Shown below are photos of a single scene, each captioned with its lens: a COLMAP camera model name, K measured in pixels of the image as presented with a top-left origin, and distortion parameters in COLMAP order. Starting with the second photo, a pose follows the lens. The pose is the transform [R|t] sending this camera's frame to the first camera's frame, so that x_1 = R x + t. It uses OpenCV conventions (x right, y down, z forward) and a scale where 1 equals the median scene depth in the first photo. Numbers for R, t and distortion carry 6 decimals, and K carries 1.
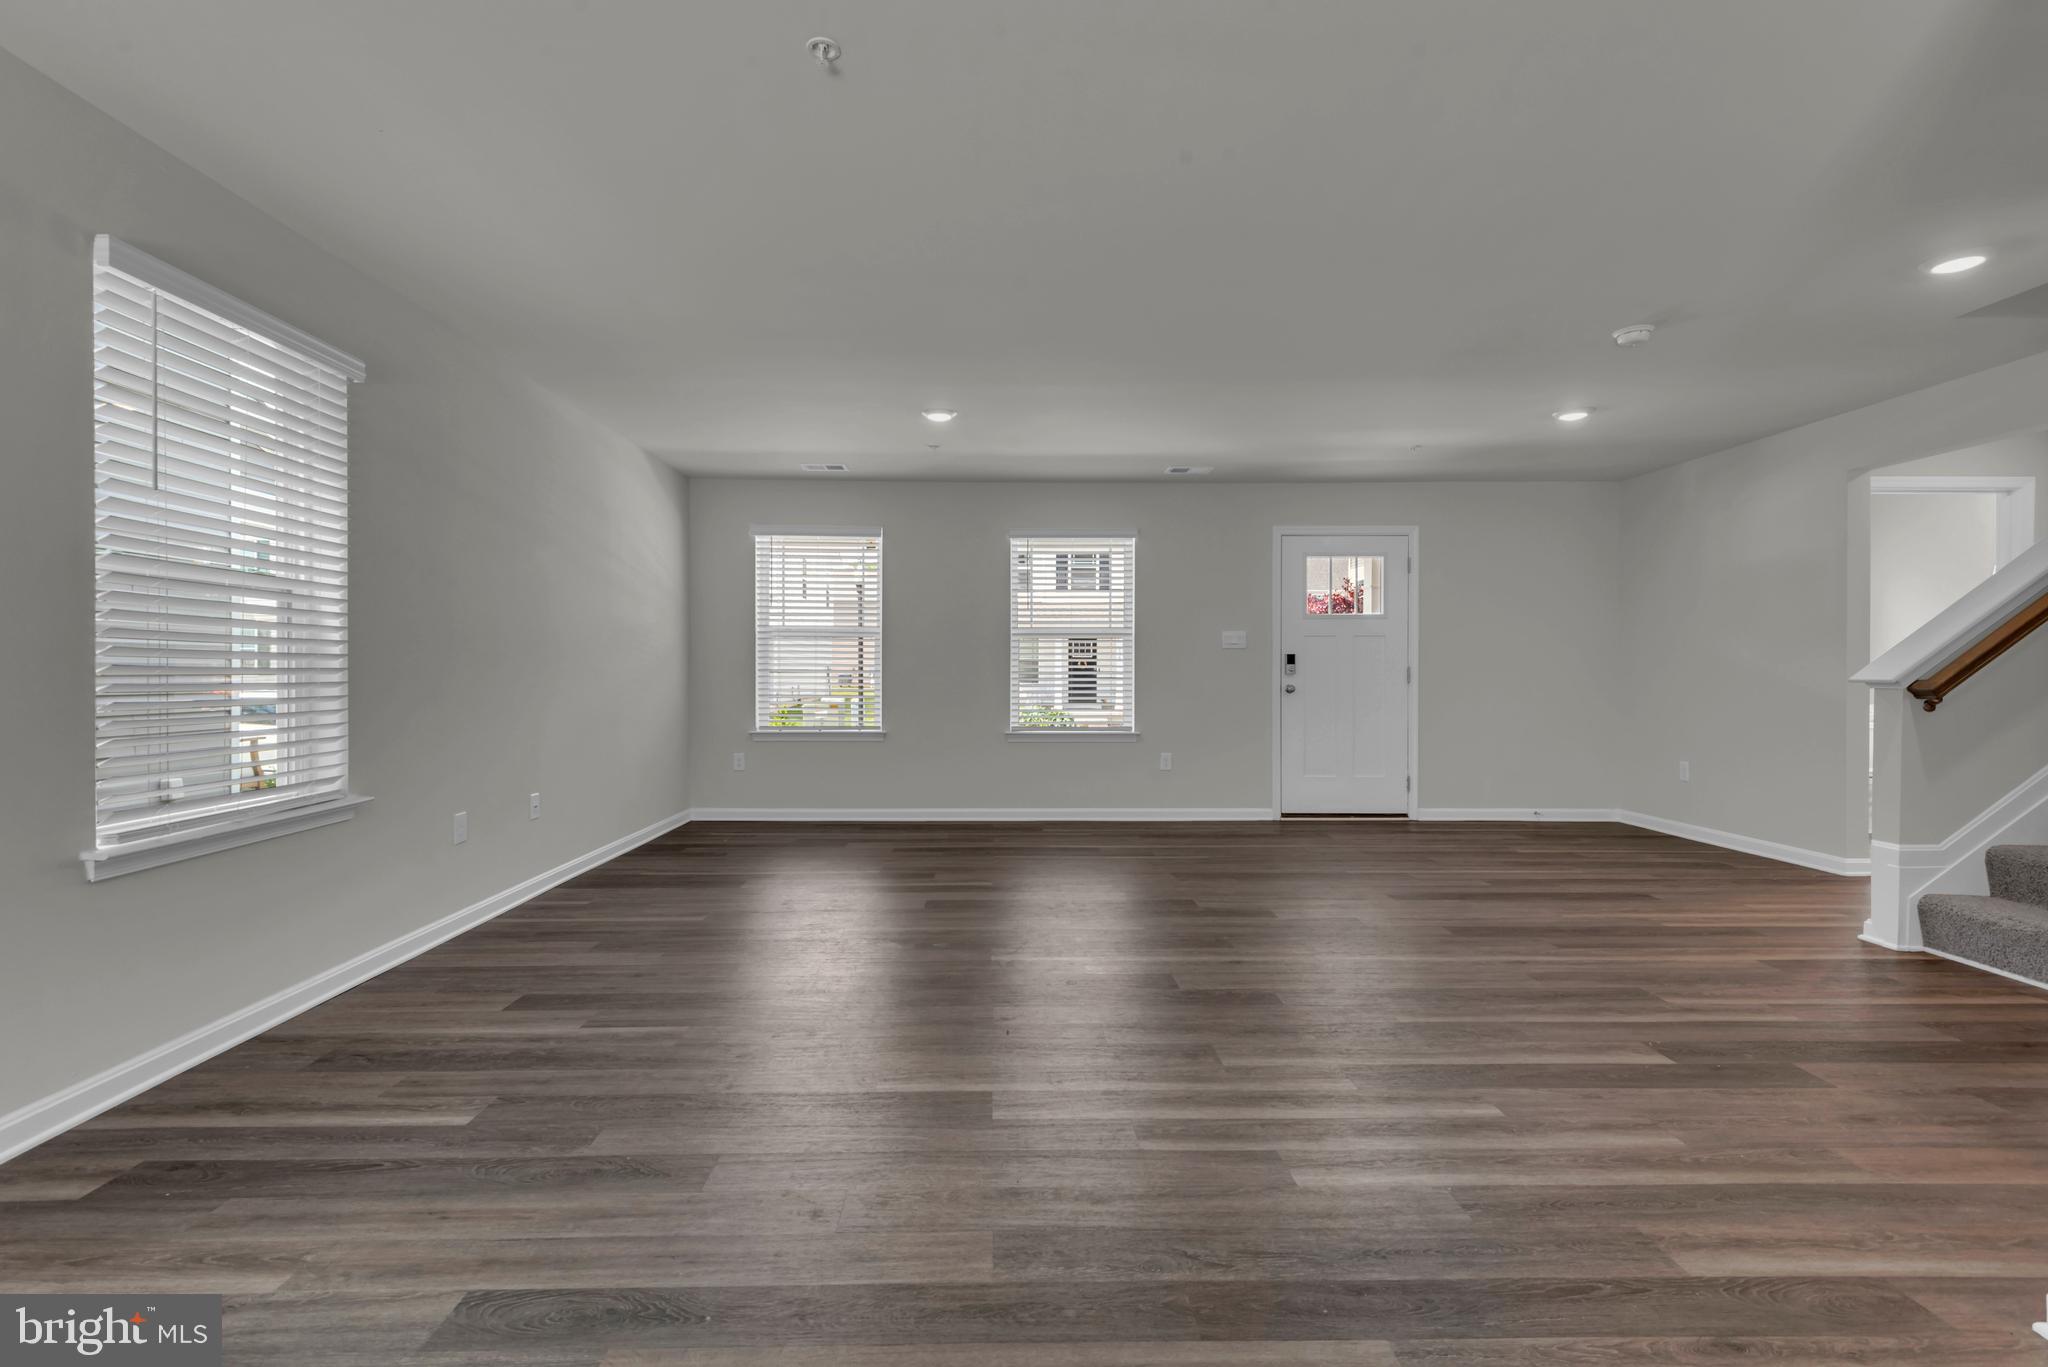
lens RADIAL K [[965.0, 0, 1073.0], [0, 965.0, 678.8], [0, 0, 1]] dist [0.023294, -0.010547]
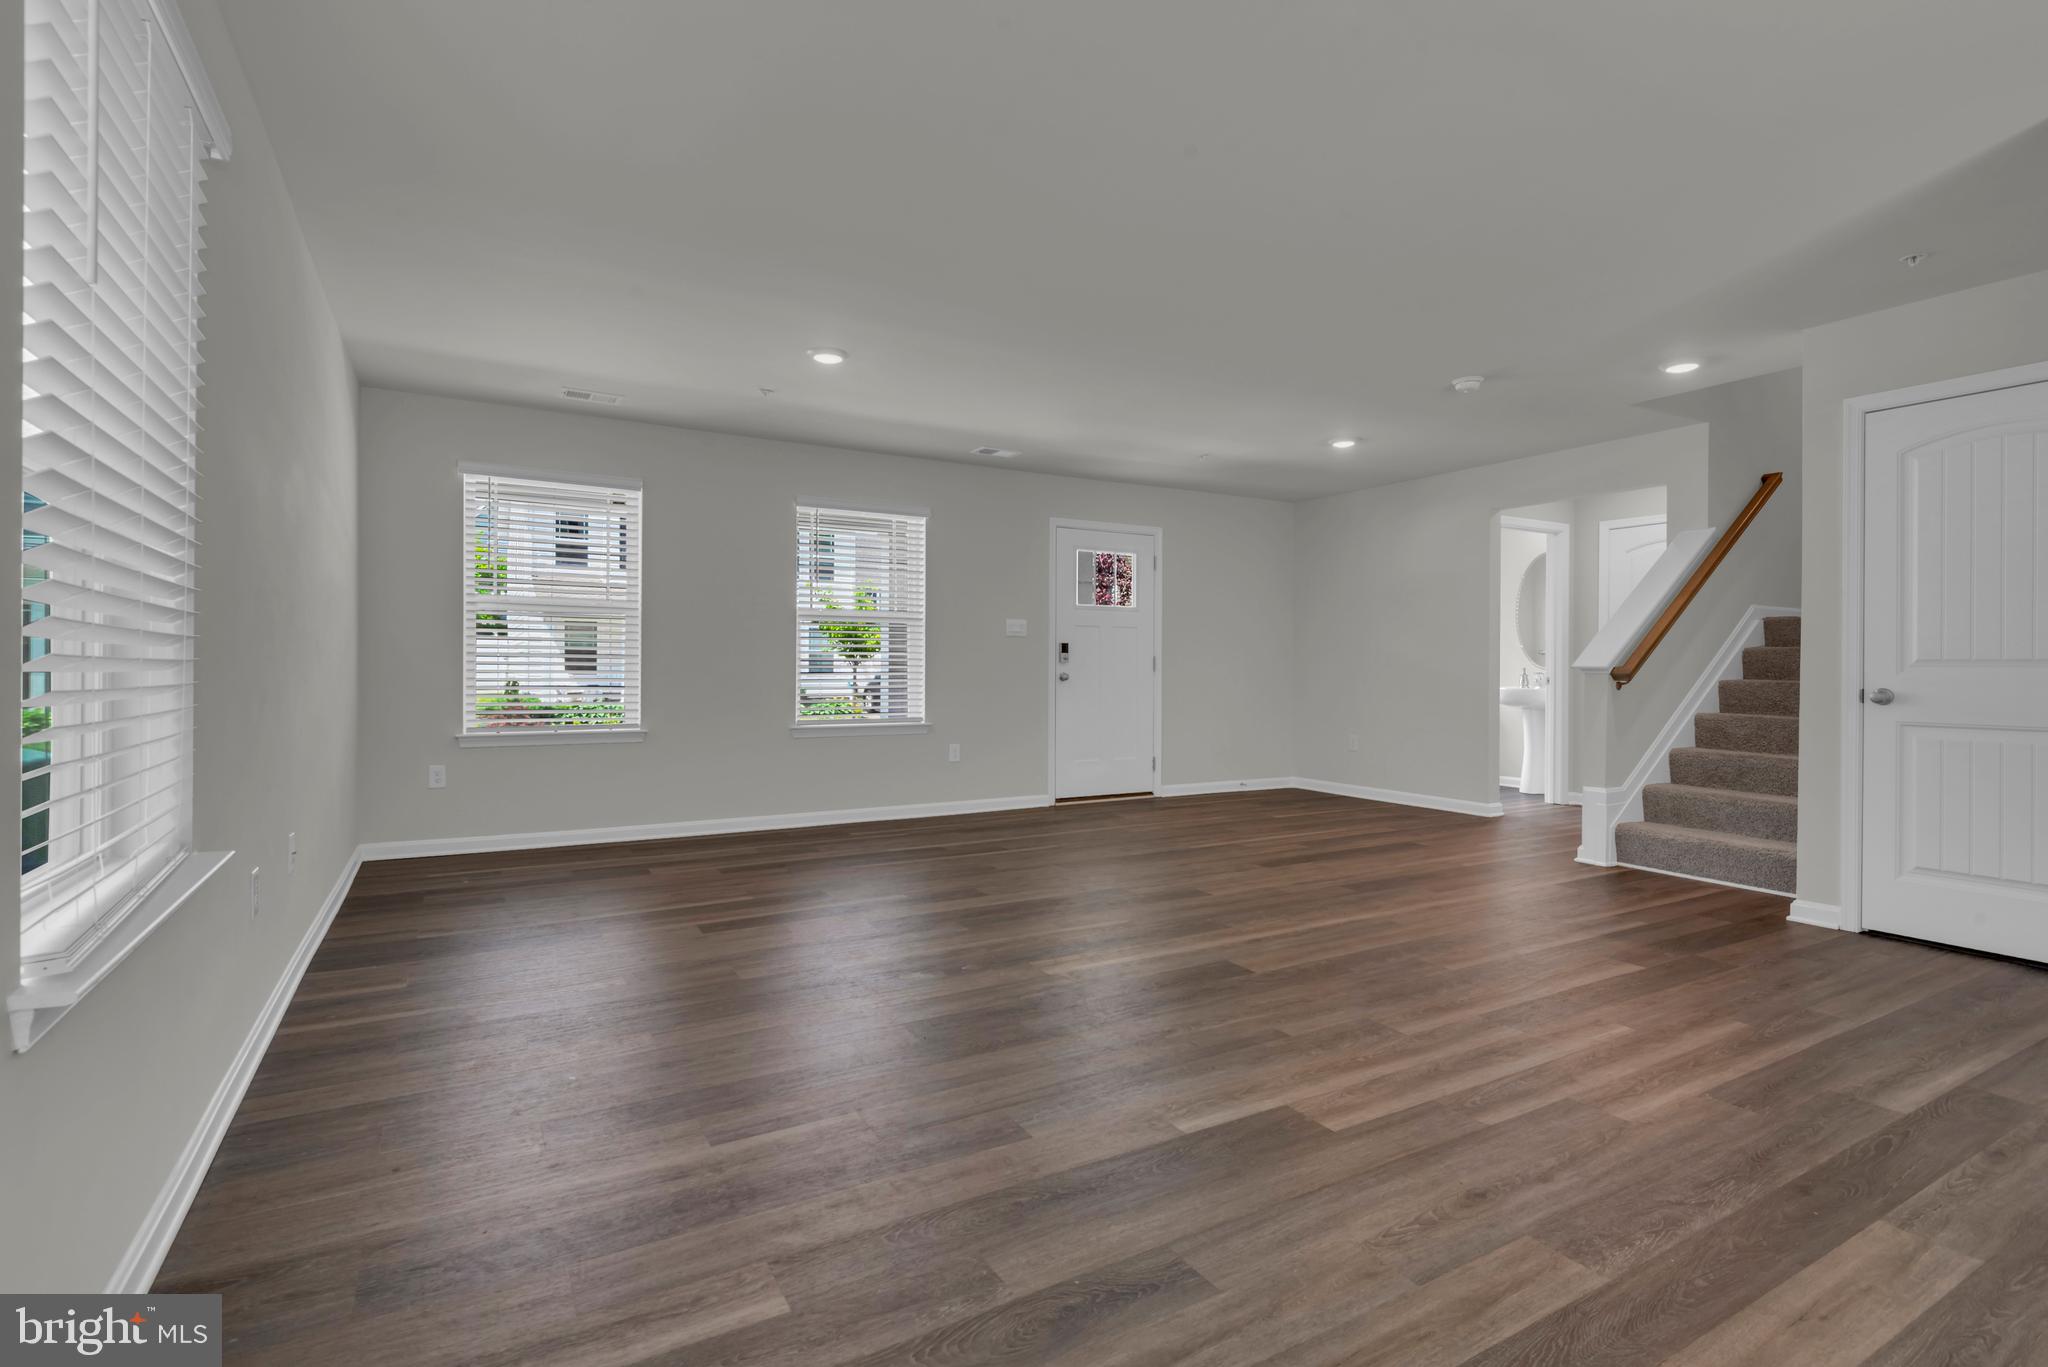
lens RADIAL K [[965.0, 0, 1024.0], [0, 965.0, 666.3], [0, 0, 1]] dist [0.023294, -0.010547]
pose [[0.874991, 0.003492, 0.484126, -0.499488], [-0.000246, 0.999977, -0.006768, 0.009671], [-0.484138, 0.005803, 0.874972, 0.203851]]
